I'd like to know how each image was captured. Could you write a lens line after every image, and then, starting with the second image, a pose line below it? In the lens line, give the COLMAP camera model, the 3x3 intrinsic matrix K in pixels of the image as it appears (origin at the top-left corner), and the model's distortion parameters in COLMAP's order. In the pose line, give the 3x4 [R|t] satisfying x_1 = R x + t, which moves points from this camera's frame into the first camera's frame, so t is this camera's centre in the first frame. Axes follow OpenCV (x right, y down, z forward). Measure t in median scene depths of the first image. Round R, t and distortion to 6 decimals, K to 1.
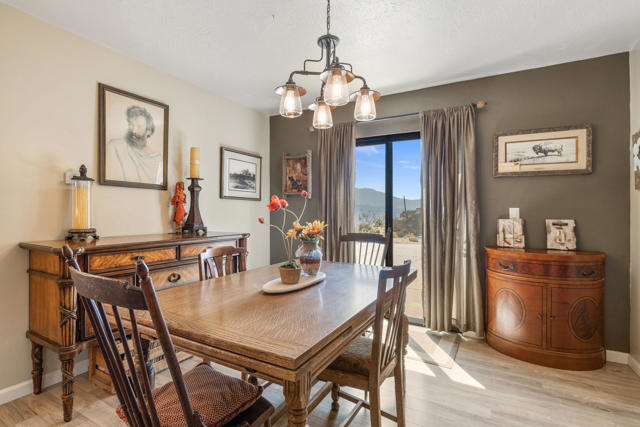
lens RADIAL K [[314.5, 0, 316.9], [0, 314.5, 210.9], [0, 0, 1]] dist [-0.002328, -0.000184]
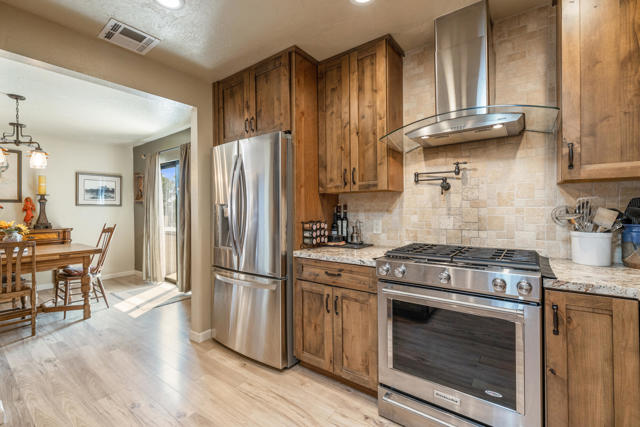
lens RADIAL K [[280.5, 0, 316.6], [0, 280.5, 212.5], [0, 0, 1]] dist [-0.001383, -0.000198]
pose [[0.991725, -0.011664, -0.127849, 1.231797], [0.013691, 0.999794, 0.014984, -0.012572], [0.127648, -0.016610, 0.991680, -0.259747]]
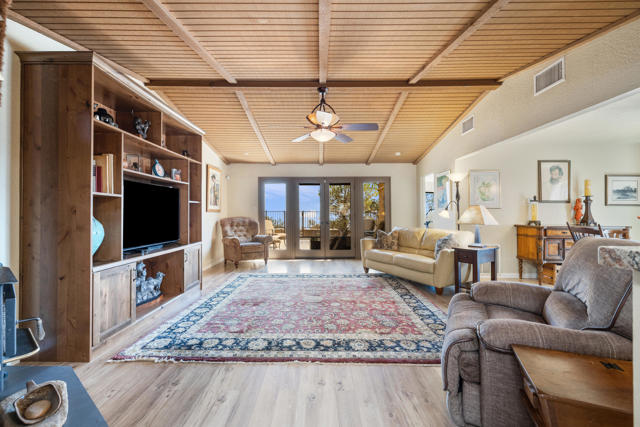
lens RADIAL K [[282.9, 0, 318.4], [0, 282.9, 212.3], [0, 0, 1]] dist [0.001161, 0.000115]
pose [[0.495336, -0.008154, -0.868663, 0.286240], [0.004144, 0.999967, -0.007024, -0.001216], [0.868692, -0.000120, 0.495353, -1.254190]]
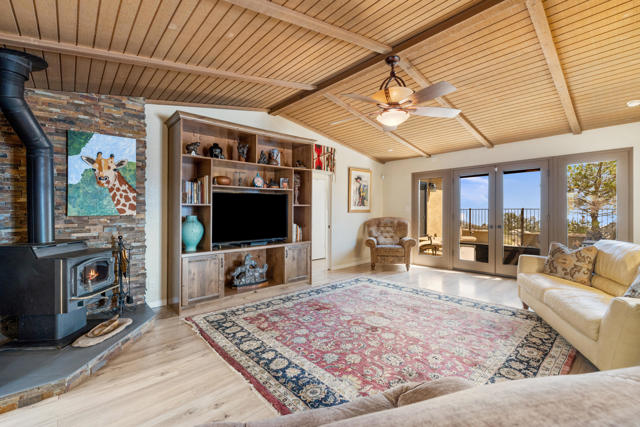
lens RADIAL K [[280.5, 0, 316.6], [0, 280.5, 212.5], [0, 0, 1]] dist [-0.001383, -0.000198]
pose [[-0.321436, 0.004168, -0.946922, 0.218900], [0.008007, 0.999967, 0.001684, -0.027115], [0.946897, -0.007041, -0.321459, -0.501450]]
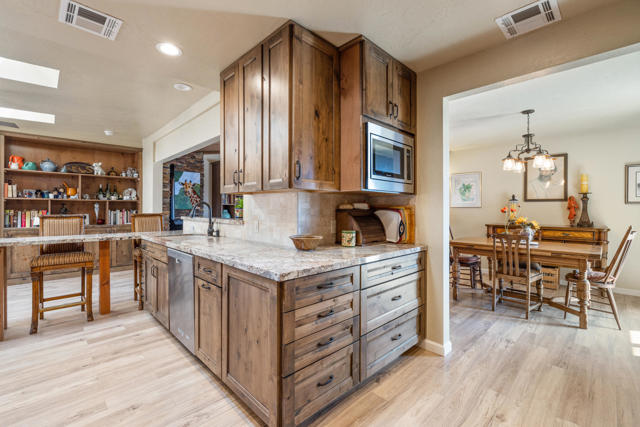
lens RADIAL K [[280.4, 0, 321.1], [0, 280.4, 210.7], [0, 0, 1]] dist [-0.000697, -0.000154]
pose [[-0.270807, 0.001519, -0.962632, 1.407850], [-0.001040, 0.999998, 0.001870, -0.012883], [0.962633, 0.001507, -0.270805, 0.086377]]
